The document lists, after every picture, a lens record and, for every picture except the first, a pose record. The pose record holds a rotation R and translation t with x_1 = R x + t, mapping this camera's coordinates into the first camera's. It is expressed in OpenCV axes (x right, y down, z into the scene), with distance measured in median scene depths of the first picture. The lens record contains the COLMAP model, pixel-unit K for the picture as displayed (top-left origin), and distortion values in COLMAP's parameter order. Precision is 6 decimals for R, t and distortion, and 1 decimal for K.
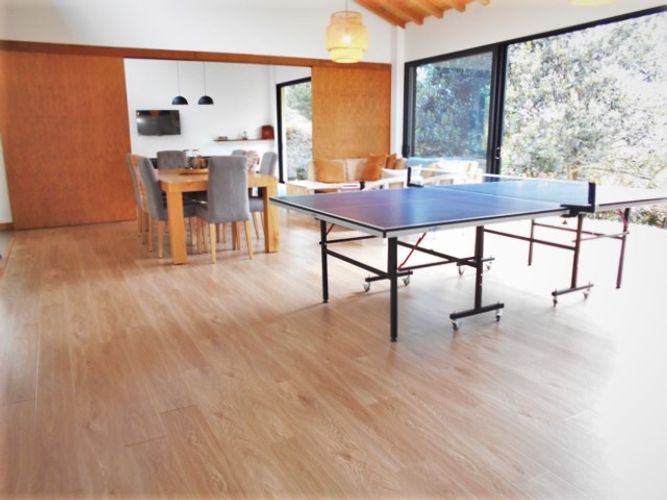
lens RADIAL K [[526.1, 0, 334.8], [0, 526.1, 250.0], [0, 0, 1]] dist [-0.010707, 0.000129]
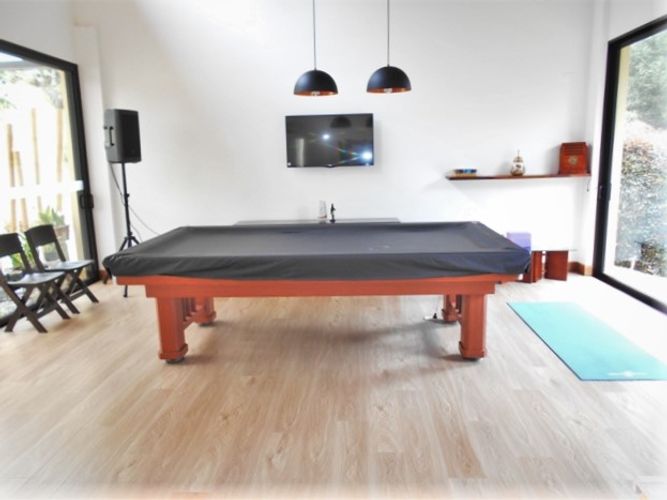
lens RADIAL K [[526.1, 0, 333.5], [0, 526.1, 250.4], [0, 0, 1]] dist [-0.010707, 0.000129]
pose [[0.847205, 0.082084, -0.524887, -0.065140], [-0.095631, 0.995416, 0.001311, -0.133492], [0.522589, 0.049085, 0.851171, 0.548426]]
